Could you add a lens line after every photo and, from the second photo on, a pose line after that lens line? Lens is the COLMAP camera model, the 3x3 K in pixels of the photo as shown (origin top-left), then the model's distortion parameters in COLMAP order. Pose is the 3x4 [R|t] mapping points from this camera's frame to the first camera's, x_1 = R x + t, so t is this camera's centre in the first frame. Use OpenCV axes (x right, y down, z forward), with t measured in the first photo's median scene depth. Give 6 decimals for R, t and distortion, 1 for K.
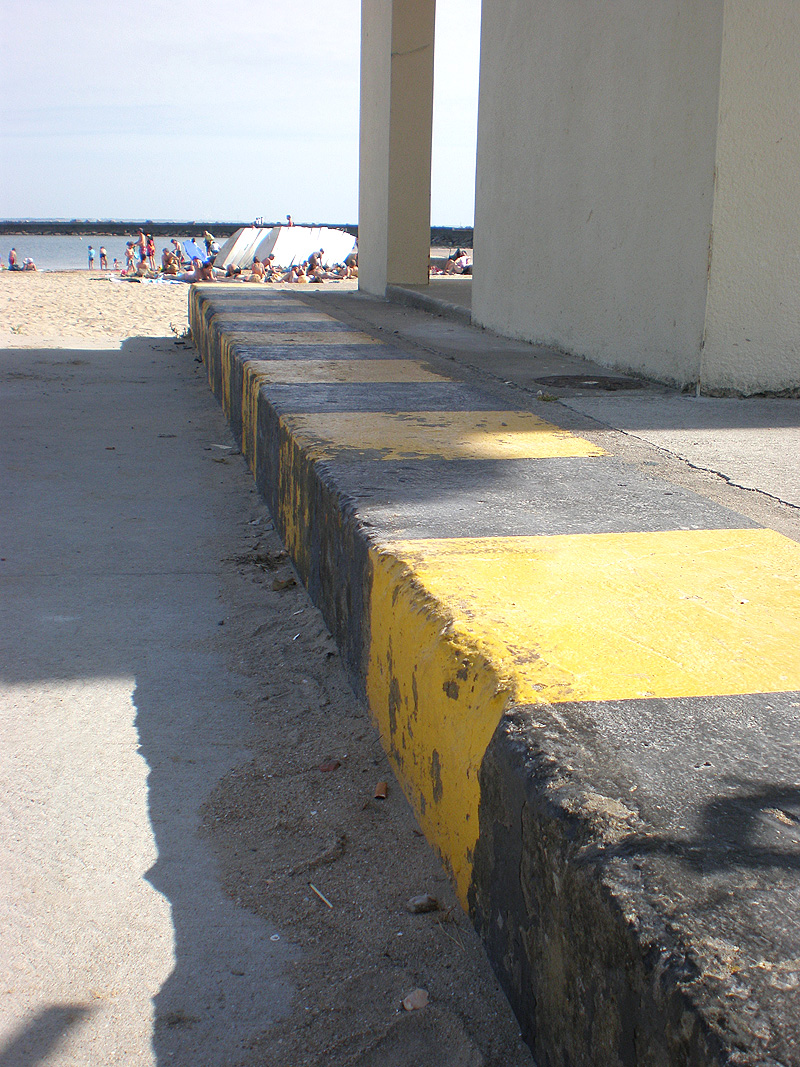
lens RADIAL K [[1187.2, 0, 399.6], [0, 1187.2, 533.3], [0, 0, 1]] dist [-0.016399, 0.000000]
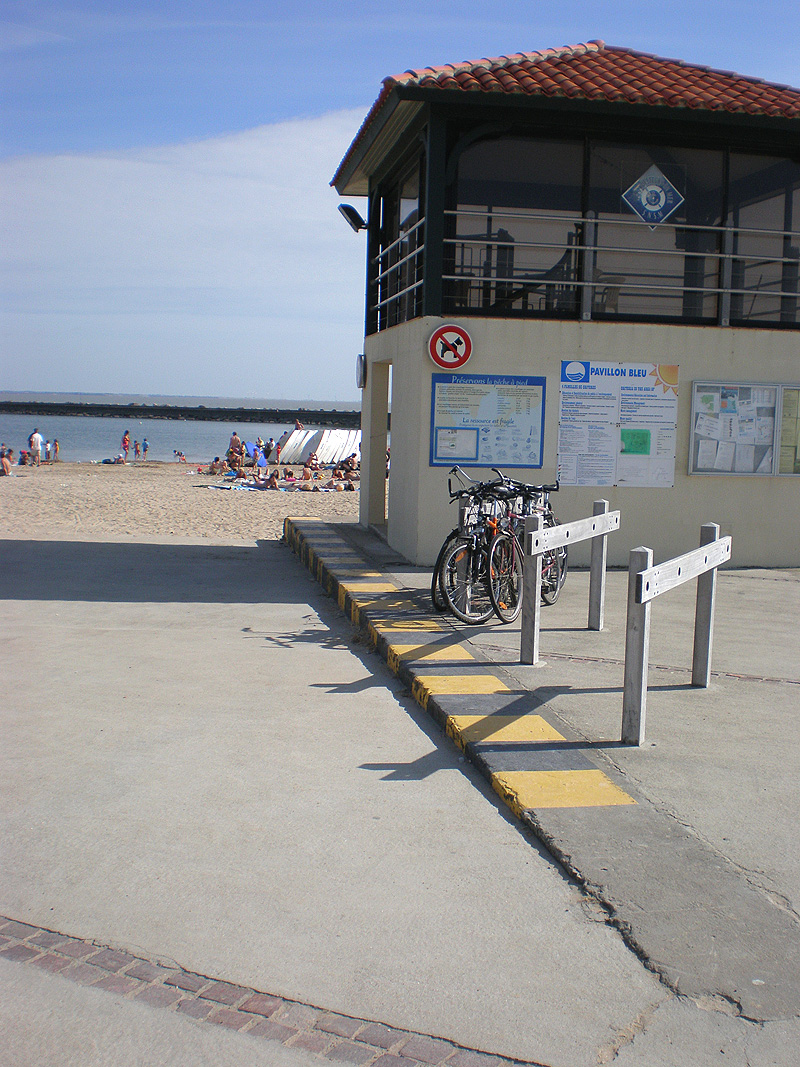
lens RADIAL K [[1187.2, 0, 399.9], [0, 1187.2, 533.4], [0, 0, 1]] dist [-0.016399, 0.000000]
pose [[0.999363, 0.016366, -0.031718, 0.116133], [-0.020862, 0.988908, -0.147060, 0.154232], [0.028959, 0.147628, 0.988619, -1.274726]]
